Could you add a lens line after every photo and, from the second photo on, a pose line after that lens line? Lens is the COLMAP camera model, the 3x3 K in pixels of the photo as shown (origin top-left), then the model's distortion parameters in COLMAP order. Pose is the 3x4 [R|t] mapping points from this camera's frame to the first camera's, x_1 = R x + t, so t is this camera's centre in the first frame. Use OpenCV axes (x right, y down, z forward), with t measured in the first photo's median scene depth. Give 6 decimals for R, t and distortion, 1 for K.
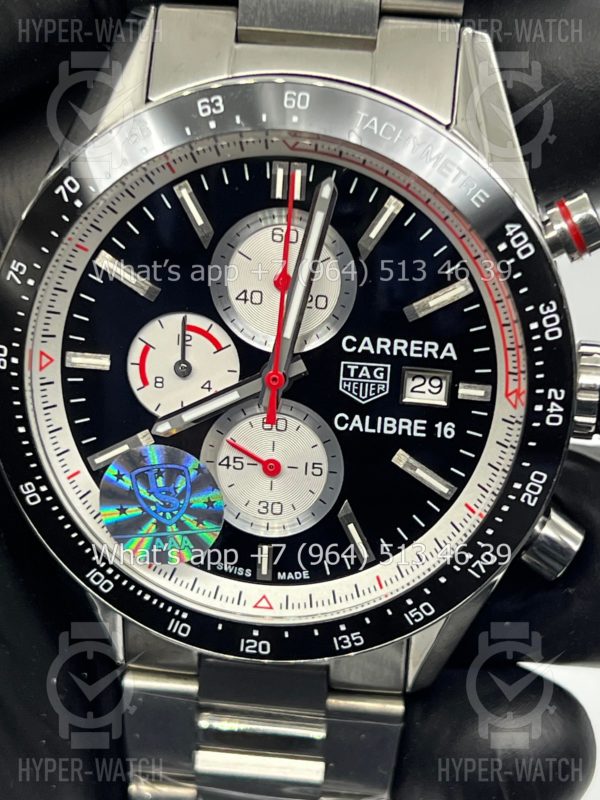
lens RADIAL K [[1764.7, 0, 300.6], [0, 1764.7, 395.1], [0, 0, 1]] dist [0.133887, 0.000000]
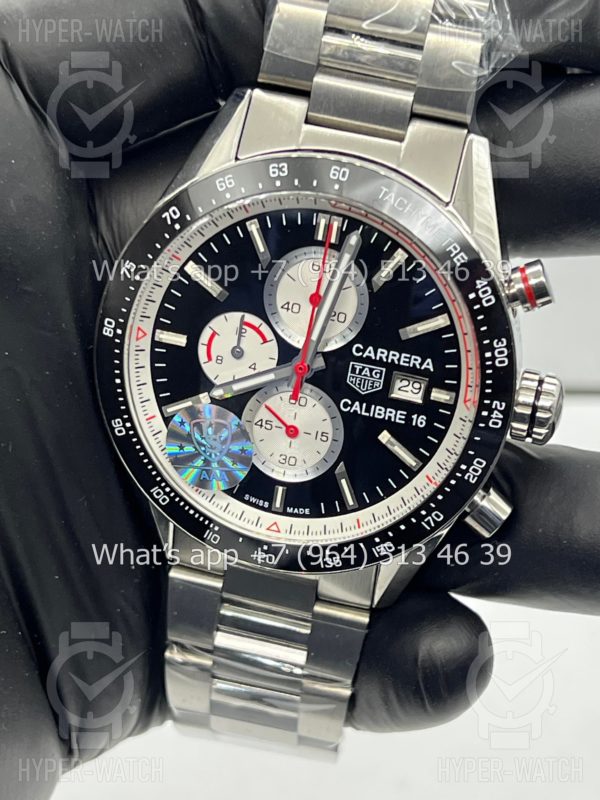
lens RADIAL K [[1764.7, 0, 299.0], [0, 1764.7, 404.8], [0, 0, 1]] dist [0.133887, 0.000000]
pose [[0.989594, 0.129673, -0.062365, 0.073901], [-0.128338, 0.991416, 0.024961, -0.014986], [0.065066, -0.016698, 0.997741, -0.385678]]
